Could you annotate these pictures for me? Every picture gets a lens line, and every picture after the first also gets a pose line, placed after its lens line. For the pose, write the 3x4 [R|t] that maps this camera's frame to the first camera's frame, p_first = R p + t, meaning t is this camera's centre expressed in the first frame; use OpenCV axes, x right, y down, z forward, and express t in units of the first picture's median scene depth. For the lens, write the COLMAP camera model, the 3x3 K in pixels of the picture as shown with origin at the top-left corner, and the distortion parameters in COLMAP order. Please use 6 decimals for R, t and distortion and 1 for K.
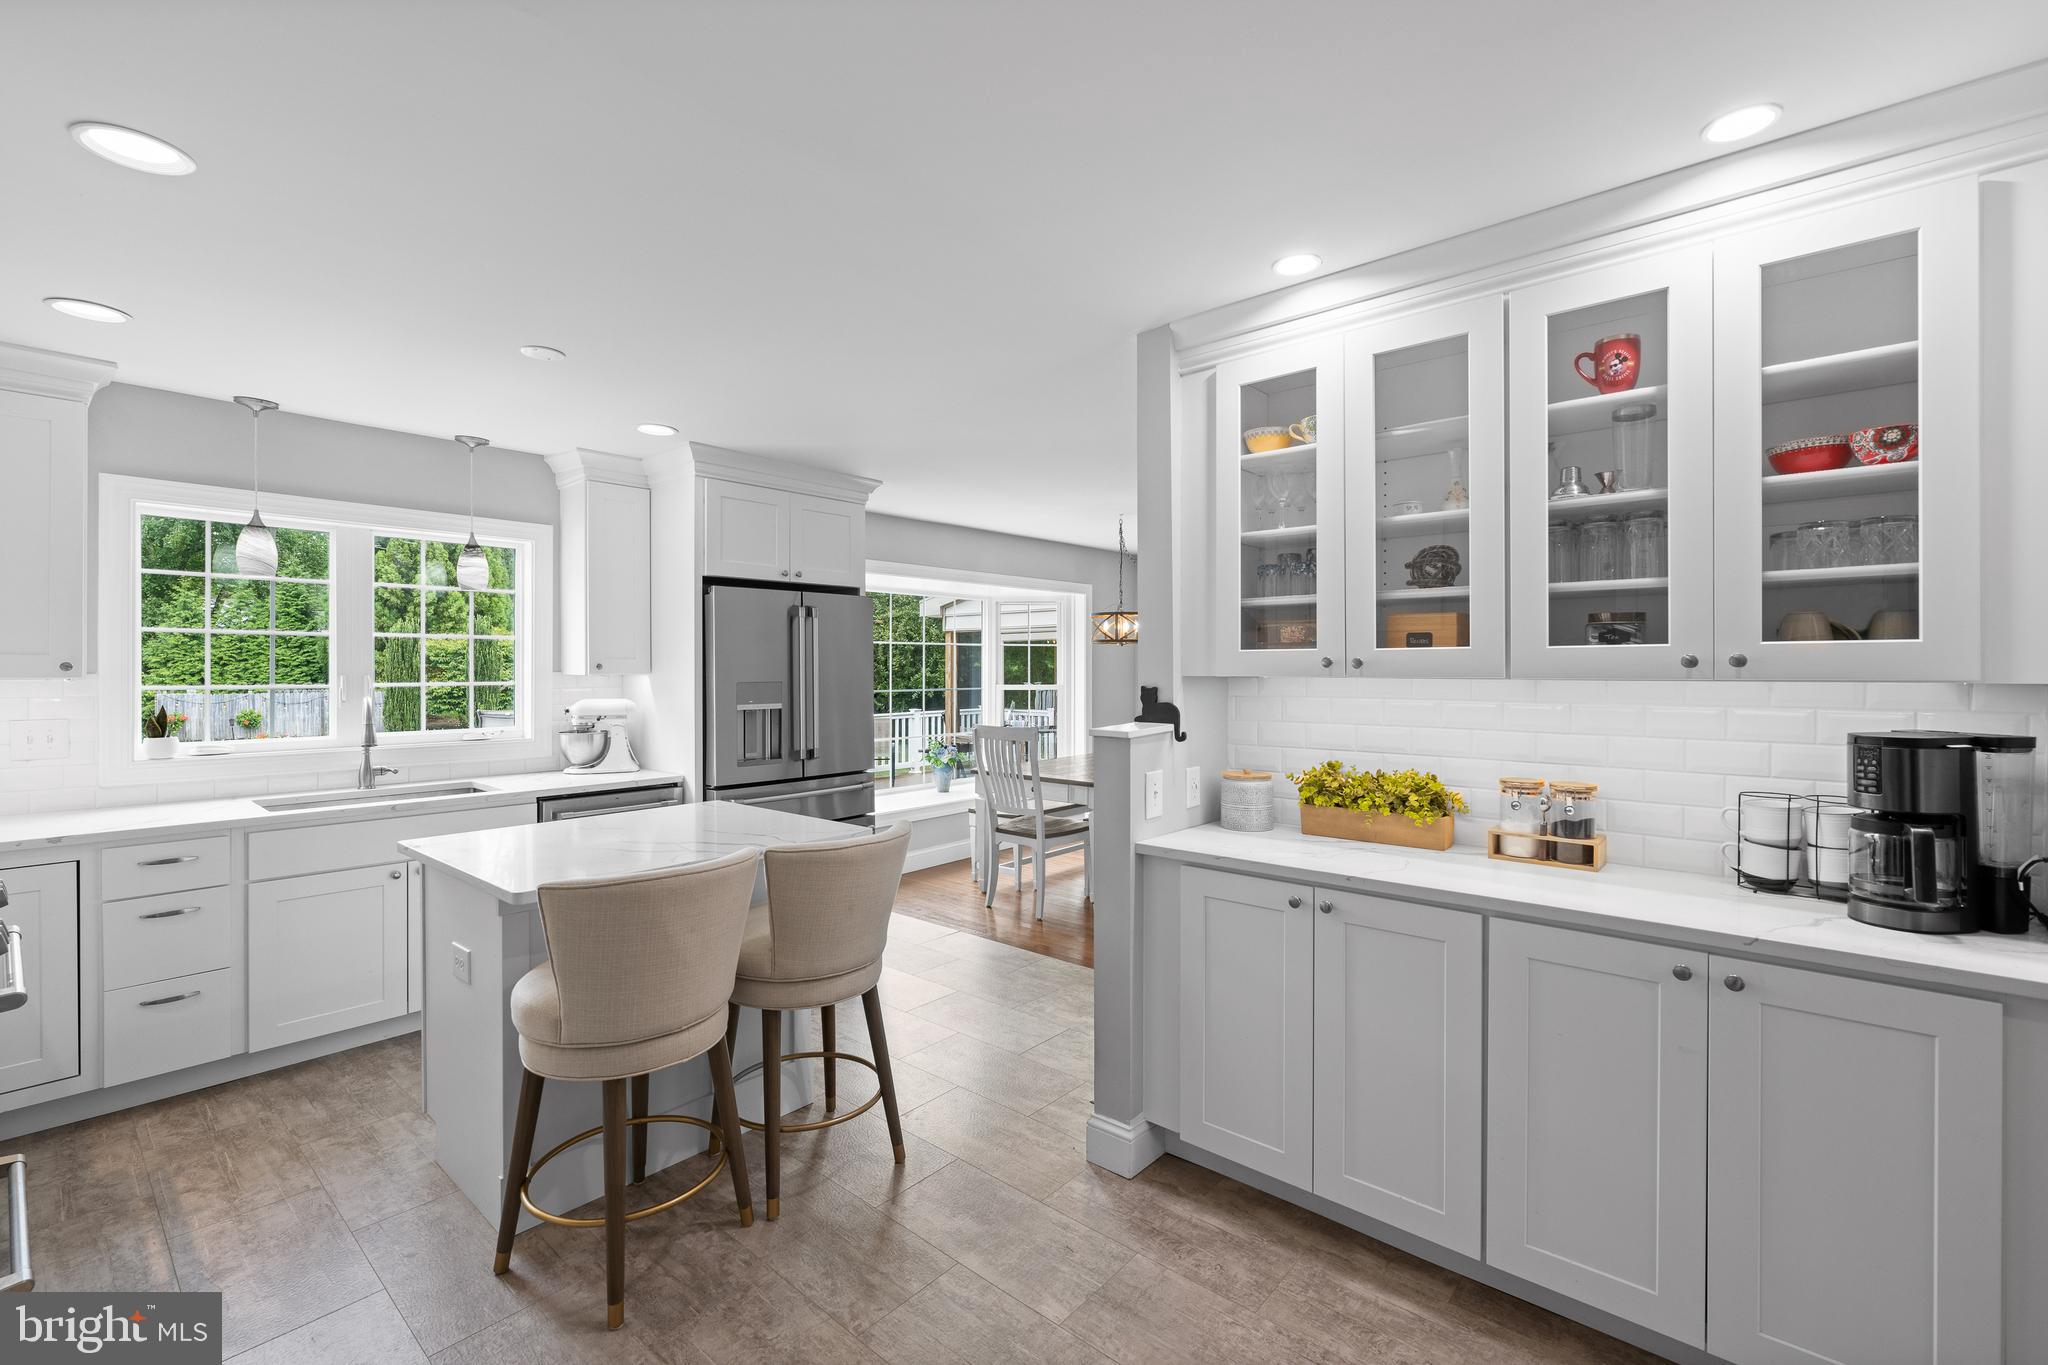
lens RADIAL K [[872.3, 0, 1024.0], [0, 872.3, 663.3], [0, 0, 1]] dist [-0.001259, -0.000048]
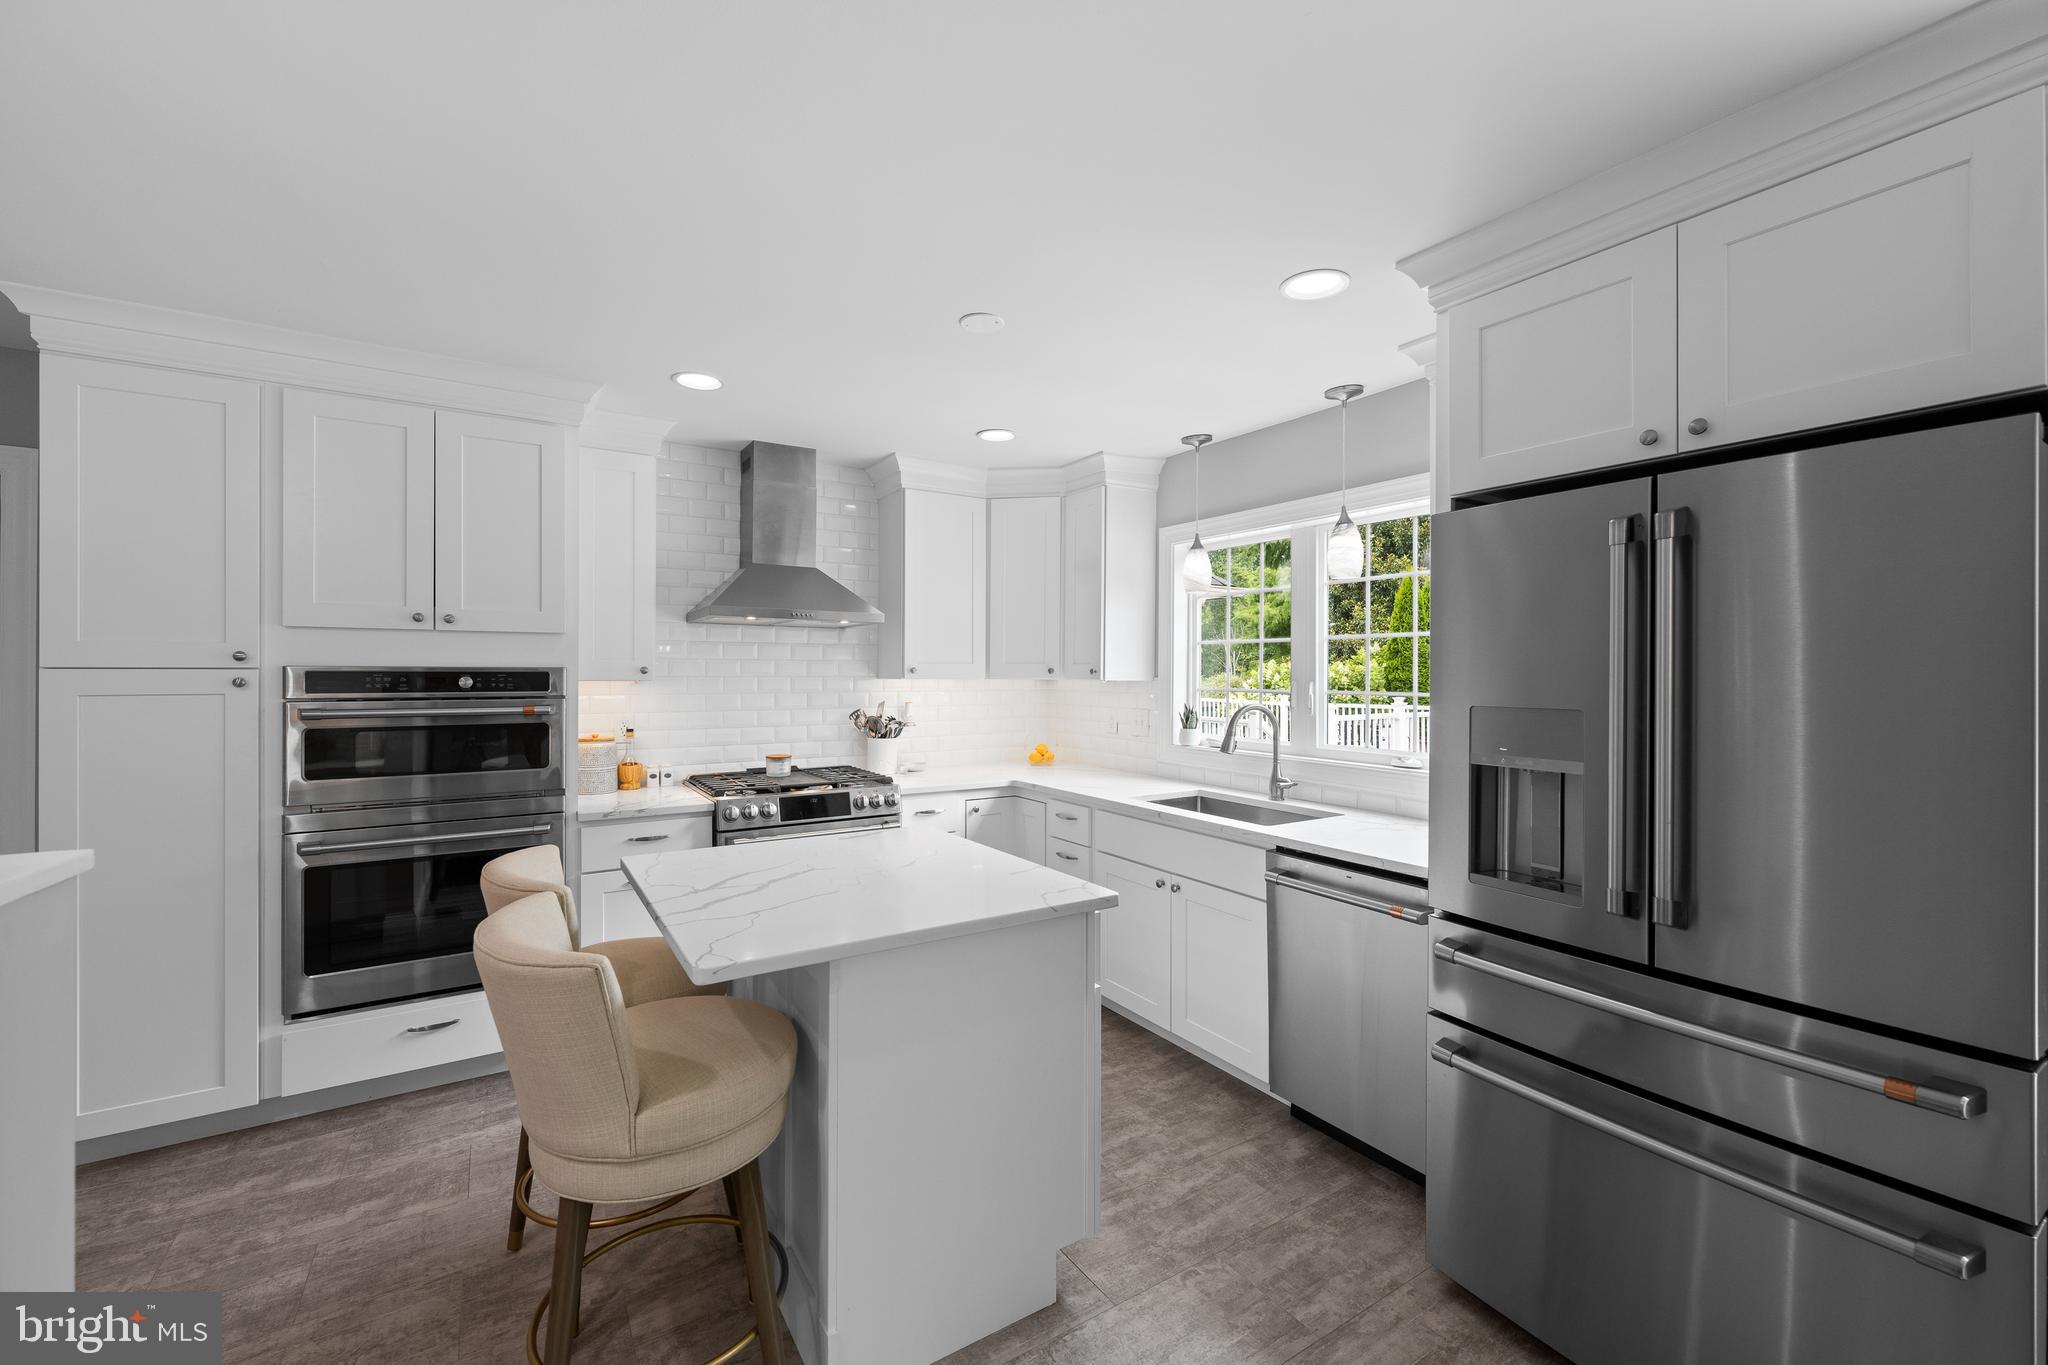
lens RADIAL K [[838.6, 0, 1019.8], [0, 838.6, 675.6], [0, 0, 1]] dist [-0.000753, -0.000233]
pose [[-0.278324, -0.002497, -0.960484, 0.131573], [-0.007723, 0.999970, -0.000362, 0.005722], [0.960456, 0.007317, -0.278335, 0.647227]]
